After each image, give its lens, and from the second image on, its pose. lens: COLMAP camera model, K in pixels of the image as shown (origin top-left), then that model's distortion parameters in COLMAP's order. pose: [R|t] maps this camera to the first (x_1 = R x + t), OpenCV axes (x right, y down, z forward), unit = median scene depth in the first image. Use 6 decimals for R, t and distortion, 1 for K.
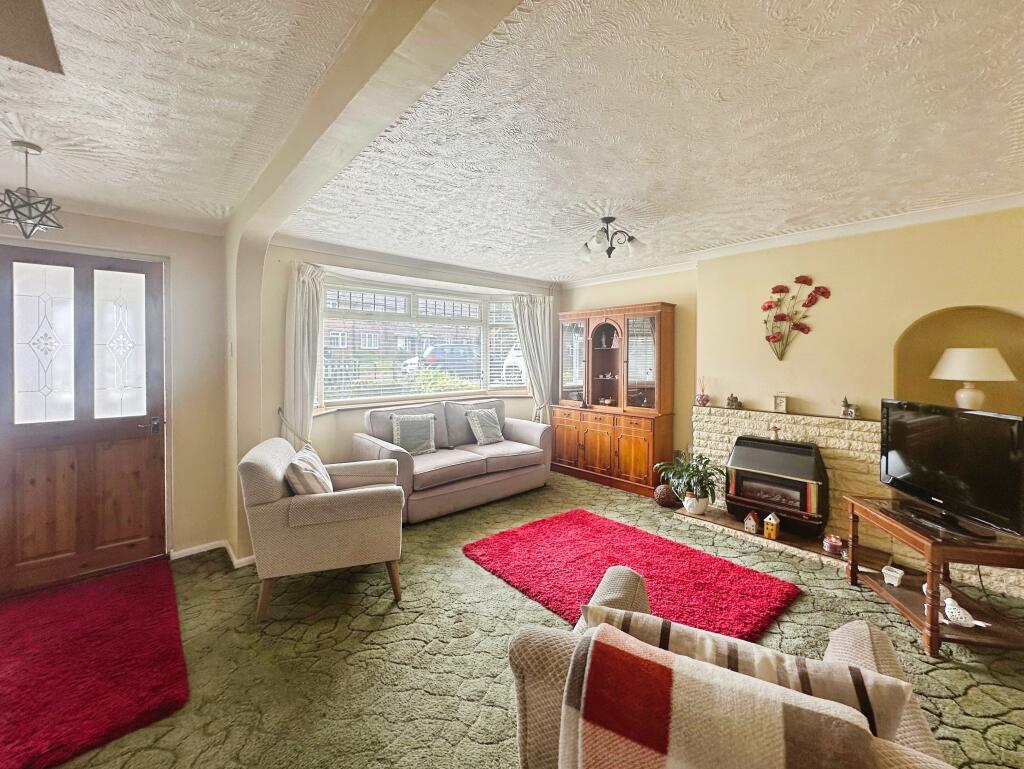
lens RADIAL K [[407.5, 0, 507.7], [0, 407.5, 362.2], [0, 0, 1]] dist [-0.004407, 0.000746]
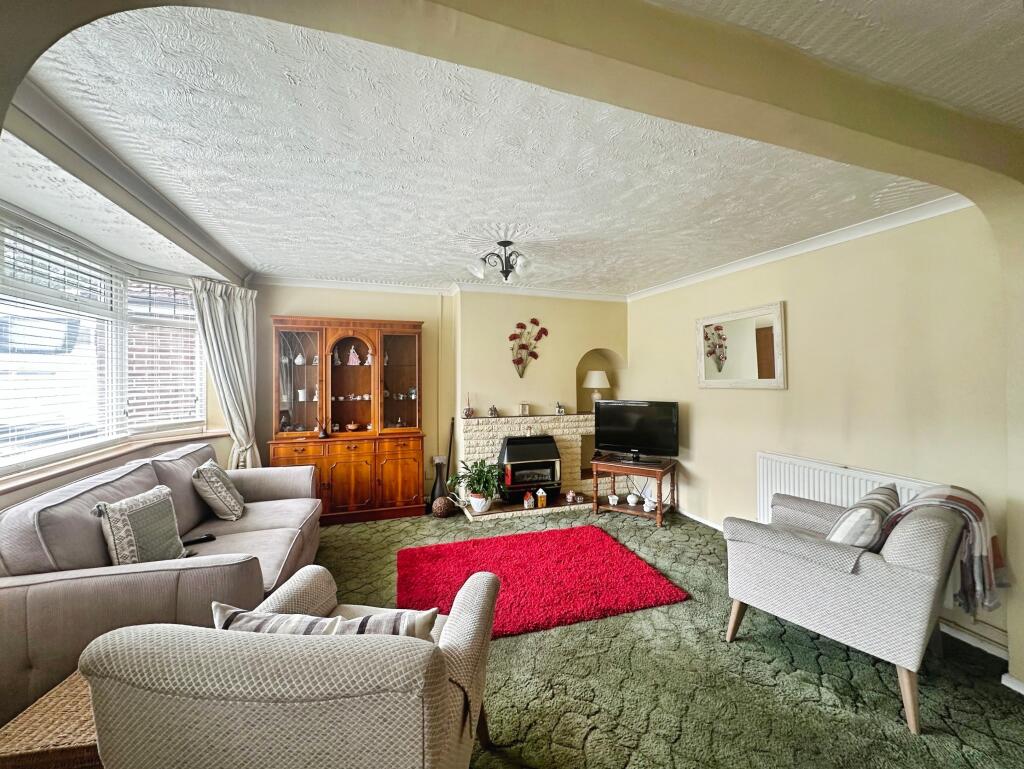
lens RADIAL K [[407.5, 0, 510.1], [0, 407.5, 376.0], [0, 0, 1]] dist [-0.004407, 0.000746]
pose [[0.405048, 0.000567, 0.914295, -0.603321], [0.012621, 0.999901, -0.006212, -0.003007], [-0.914208, 0.014056, 0.405001, 0.490995]]
